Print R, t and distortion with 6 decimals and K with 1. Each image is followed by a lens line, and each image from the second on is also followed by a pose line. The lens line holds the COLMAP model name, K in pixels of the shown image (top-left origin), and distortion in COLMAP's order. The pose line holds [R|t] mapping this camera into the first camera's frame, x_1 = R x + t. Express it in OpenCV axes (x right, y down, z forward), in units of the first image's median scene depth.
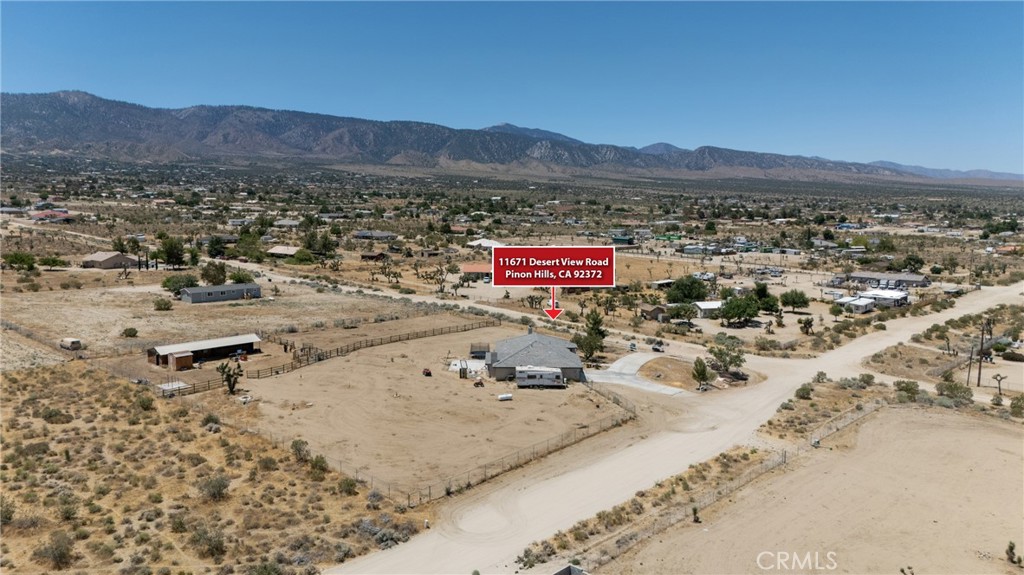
lens RADIAL K [[755.4, 0, 512.0], [0, 755.4, 287.5], [0, 0, 1]] dist [0.076011, -0.076238]
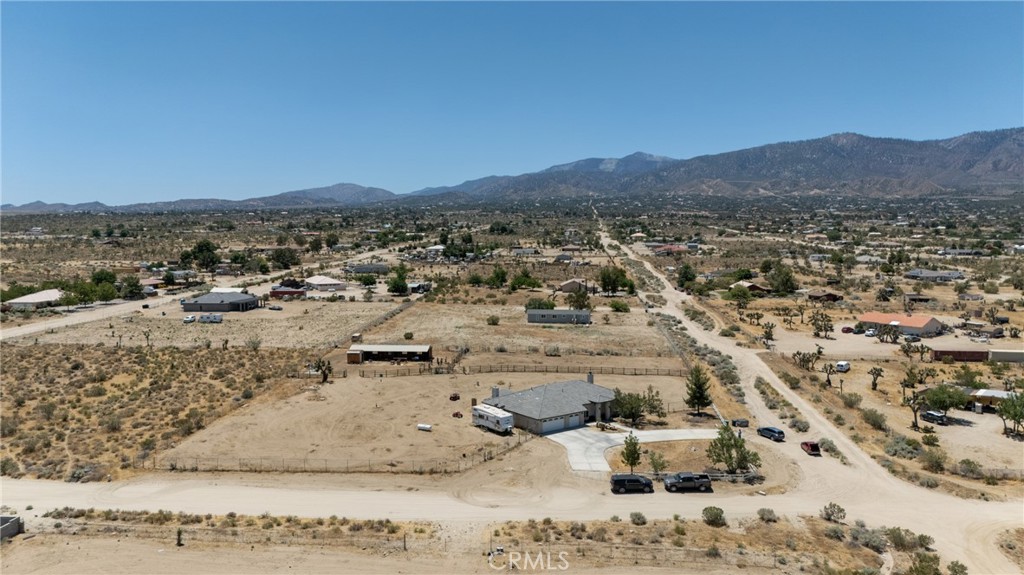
lens RADIAL K [[764.0, 0, 512.0], [0, 764.0, 287.5], [0, 0, 1]] dist [0.069359, -0.060871]
pose [[0.601124, 0.051554, -0.797491, 0.944902], [-0.088424, 0.996080, -0.002259, -0.053166], [0.794249, 0.071875, 0.603327, 0.499676]]
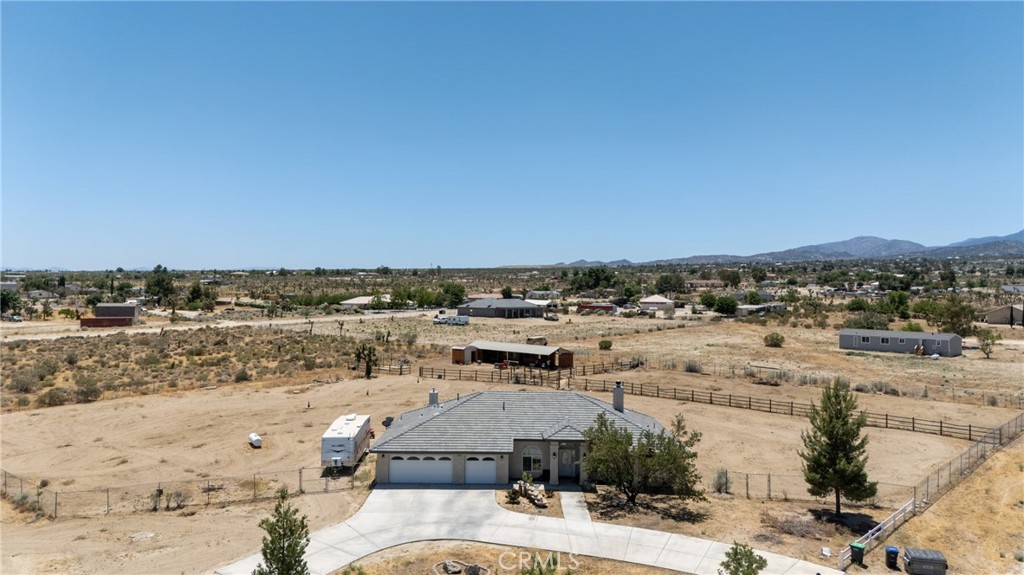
lens RADIAL K [[764.0, 0, 512.0], [0, 764.0, 287.5], [0, 0, 1]] dist [0.069359, -0.060871]
pose [[-0.000873, -0.003576, -0.999993, 0.617233], [-0.129160, 0.991618, -0.003433, 0.010585], [0.991623, 0.129156, -0.001328, 1.276212]]
